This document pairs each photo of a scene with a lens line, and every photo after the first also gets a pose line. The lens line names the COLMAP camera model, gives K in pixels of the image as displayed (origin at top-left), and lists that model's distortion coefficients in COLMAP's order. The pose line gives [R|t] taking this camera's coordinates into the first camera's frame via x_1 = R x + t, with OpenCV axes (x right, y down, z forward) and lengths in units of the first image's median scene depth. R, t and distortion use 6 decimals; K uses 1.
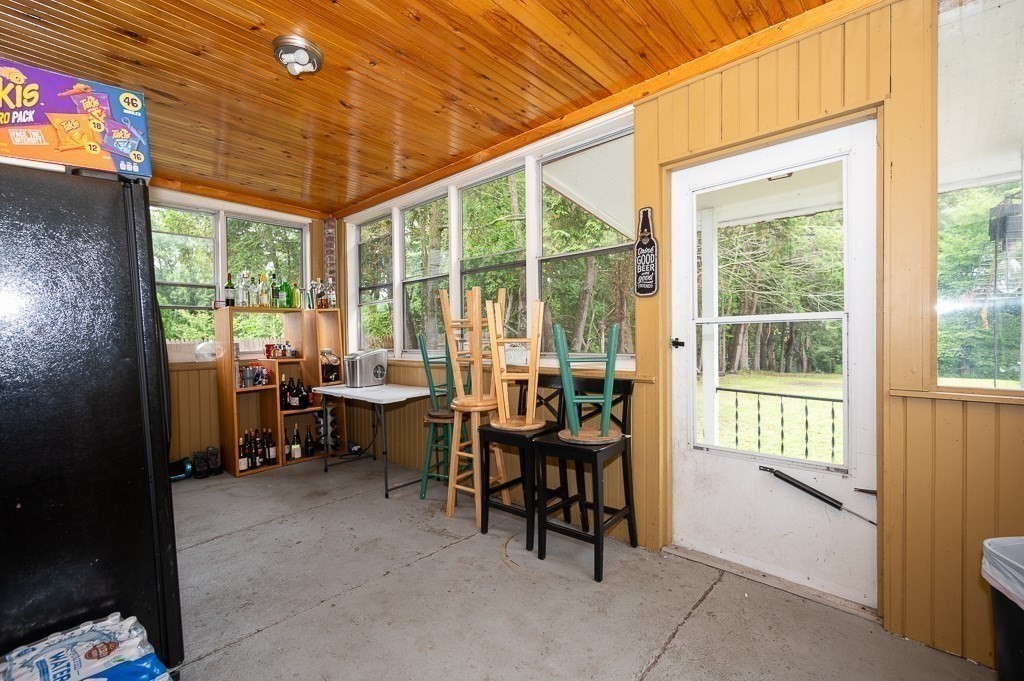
lens RADIAL K [[450.6, 0, 506.8], [0, 450.6, 336.5], [0, 0, 1]] dist [0.001302, 0.000413]
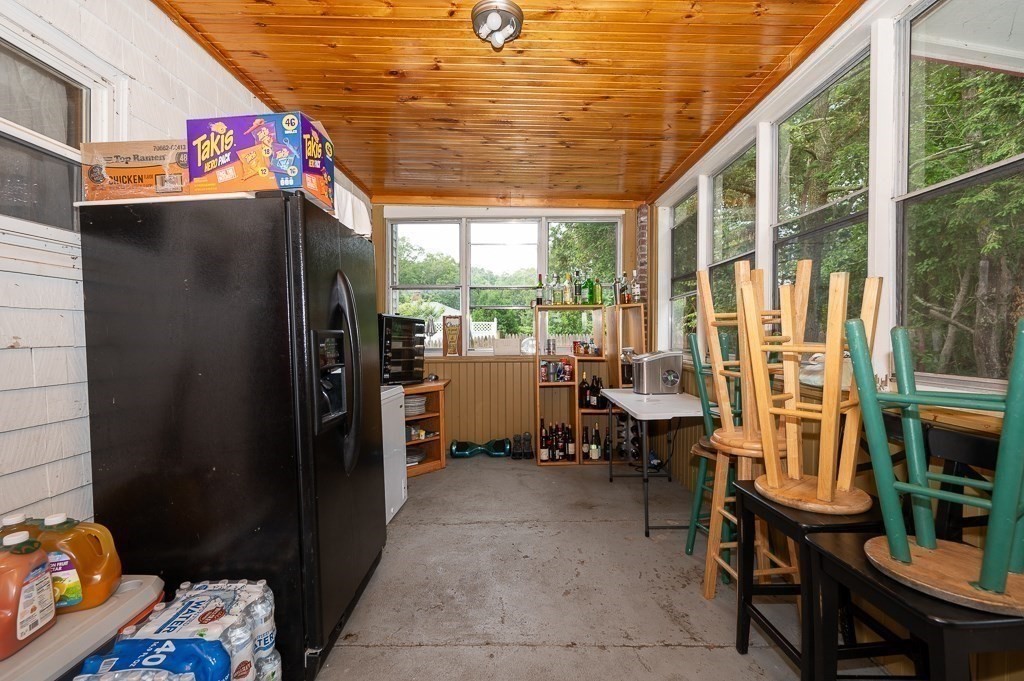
lens RADIAL K [[450.6, 0, 506.8], [0, 450.6, 336.5], [0, 0, 1]] dist [0.001302, 0.000413]
pose [[0.685475, 0.018820, -0.727852, 0.117785], [-0.011758, 0.999822, 0.014779, -0.007106], [0.728001, -0.001572, 0.685574, 0.219239]]
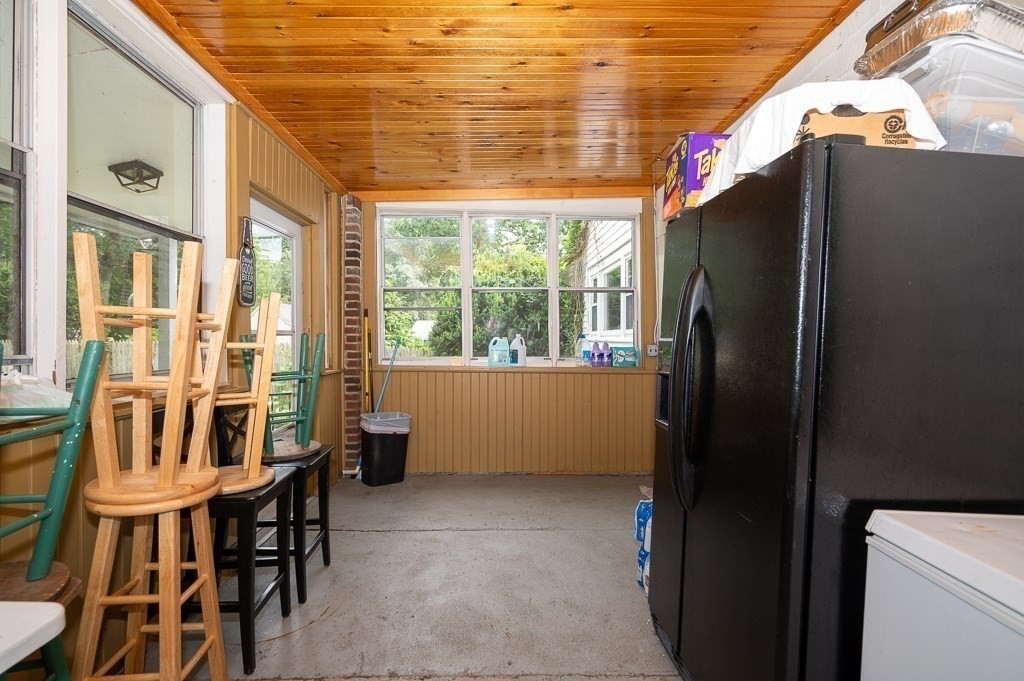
lens RADIAL K [[450.6, 0, 506.8], [0, 450.6, 336.5], [0, 0, 1]] dist [0.001302, 0.000413]
pose [[-0.710432, 0.027367, 0.703234, -0.484731], [0.014844, 0.999604, -0.023905, 0.006743], [-0.703609, -0.006544, -0.710557, 0.790147]]
